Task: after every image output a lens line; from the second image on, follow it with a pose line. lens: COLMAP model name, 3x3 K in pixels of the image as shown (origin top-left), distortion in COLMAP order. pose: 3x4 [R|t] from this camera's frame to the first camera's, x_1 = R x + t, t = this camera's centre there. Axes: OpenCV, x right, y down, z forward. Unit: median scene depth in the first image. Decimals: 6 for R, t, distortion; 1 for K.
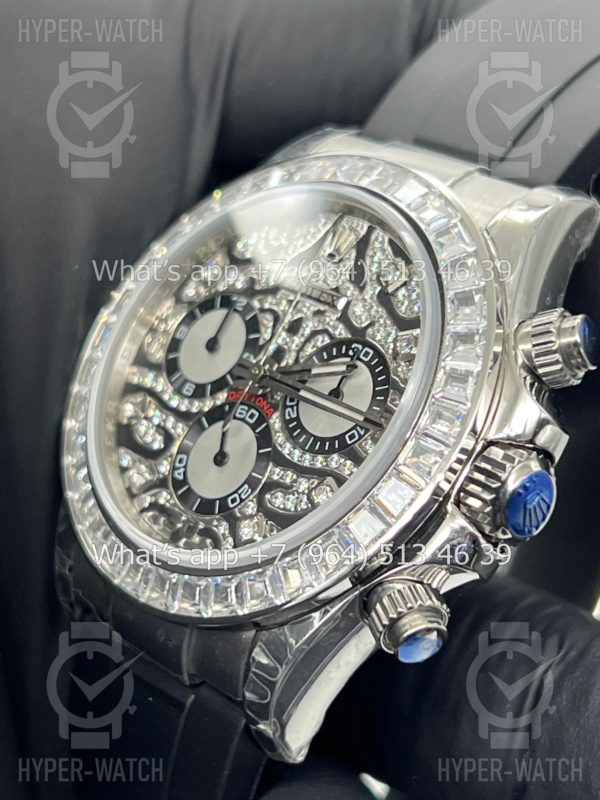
lens RADIAL K [[1917.3, 0, 307.3], [0, 1917.3, 395.9], [0, 0, 1]] dist [0.256426, 0.000000]
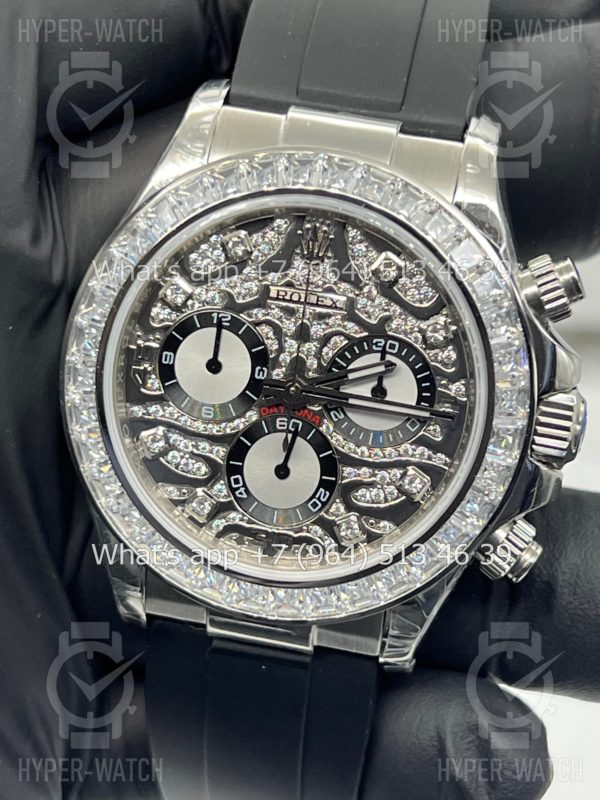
lens RADIAL K [[1917.3, 0, 293.8], [0, 1917.3, 396.1], [0, 0, 1]] dist [0.256426, 0.000000]
pose [[0.813680, -0.420688, 0.401180, -0.464993], [0.213362, 0.858091, 0.467072, -0.518911], [-0.540741, -0.294451, 0.787971, 0.145503]]
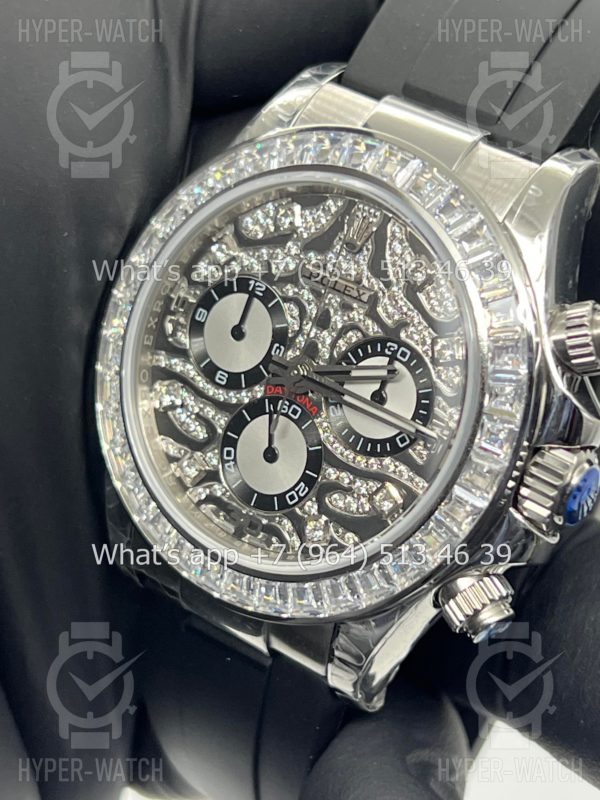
lens RADIAL K [[1917.3, 0, 296.6], [0, 1917.3, 395.5], [0, 0, 1]] dist [0.256426, 0.000000]
pose [[0.983830, -0.152753, 0.093517, -0.125634], [0.113711, 0.936117, 0.332797, -0.349592], [-0.138378, -0.316782, 0.938350, 0.019105]]
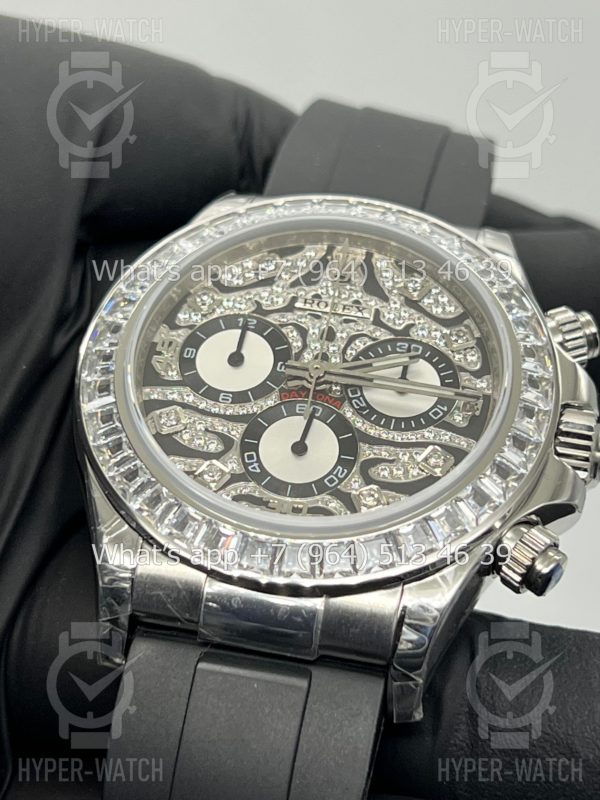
lens RADIAL K [[1917.3, 0, 300.6], [0, 1917.3, 404.4], [0, 0, 1]] dist [0.256426, 0.000000]
pose [[0.779929, 0.025666, 0.625342, -0.710060], [0.119290, 0.974746, -0.188786, 0.209722], [-0.614395, 0.221836, 0.757171, 0.196531]]
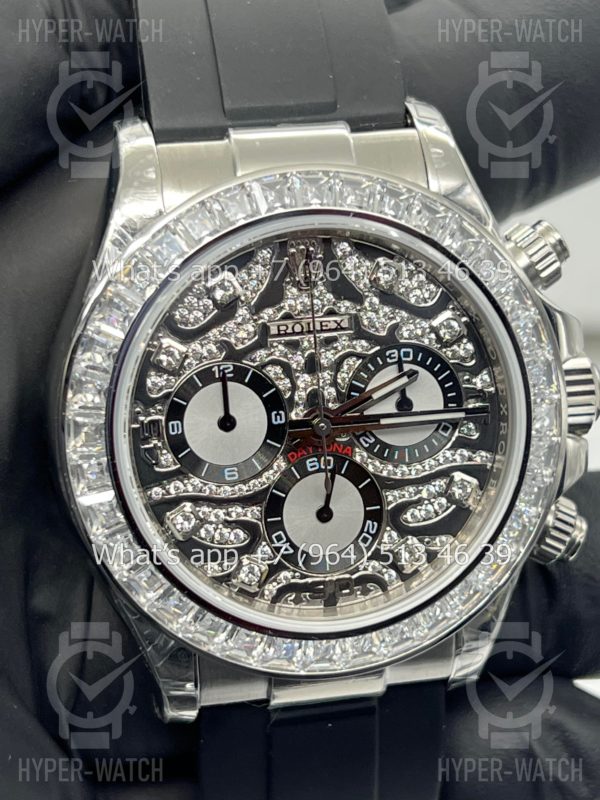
lens RADIAL K [[1917.3, 0, 300.0], [0, 1917.3, 404.1], [0, 0, 1]] dist [0.256426, 0.000000]
pose [[0.527480, -0.599188, 0.602278, -0.634259], [0.274447, 0.791094, 0.546671, -0.577459], [-0.804017, -0.123065, 0.581732, 0.428746]]
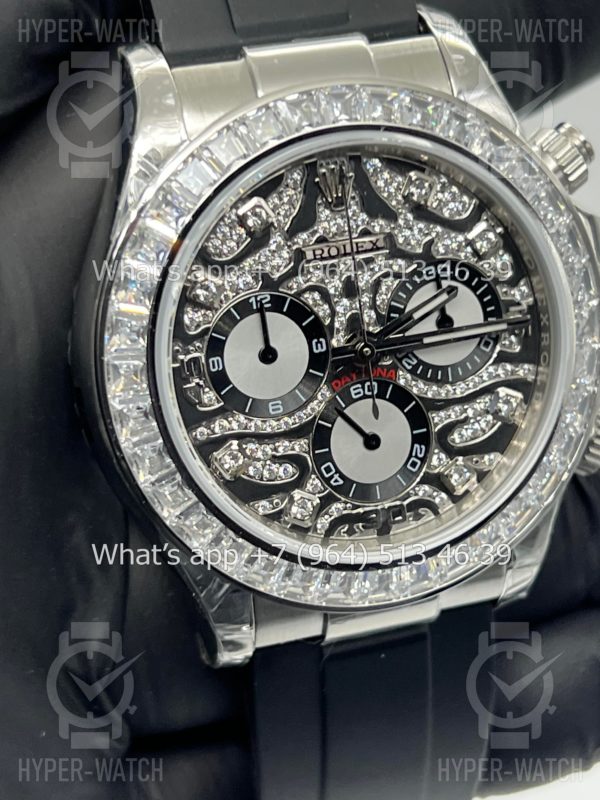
lens RADIAL K [[1917.3, 0, 298.7], [0, 1917.3, 401.7], [0, 0, 1]] dist [0.256426, 0.000000]
pose [[0.425215, -0.657087, 0.622438, -0.666559], [0.283213, 0.749767, 0.598030, -0.587590], [-0.859641, -0.078009, 0.504908, 0.539724]]
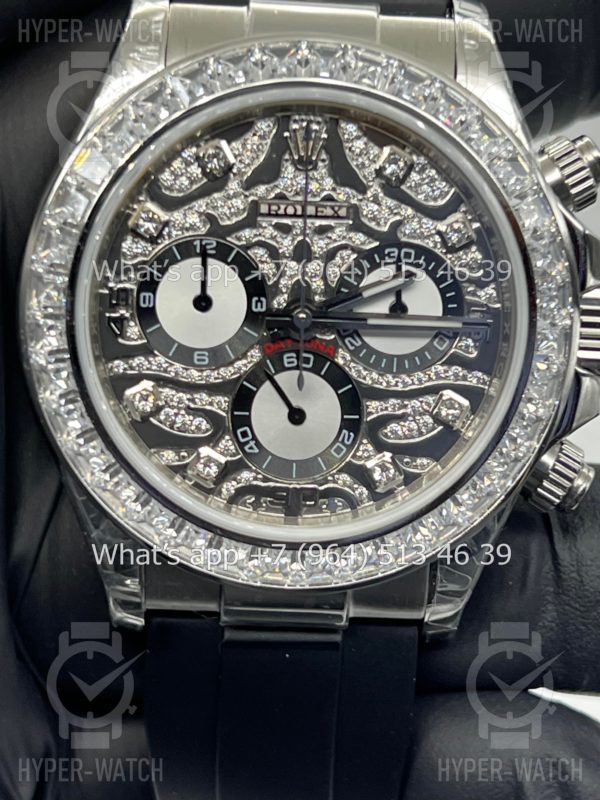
lens RADIAL K [[1917.3, 0, 308.4], [0, 1917.3, 405.4], [0, 0, 1]] dist [0.256426, 0.000000]
pose [[0.679086, -0.484509, 0.551446, -0.561038], [0.241988, 0.856996, 0.454971, -0.400688], [-0.693025, -0.175521, 0.699220, 0.342195]]
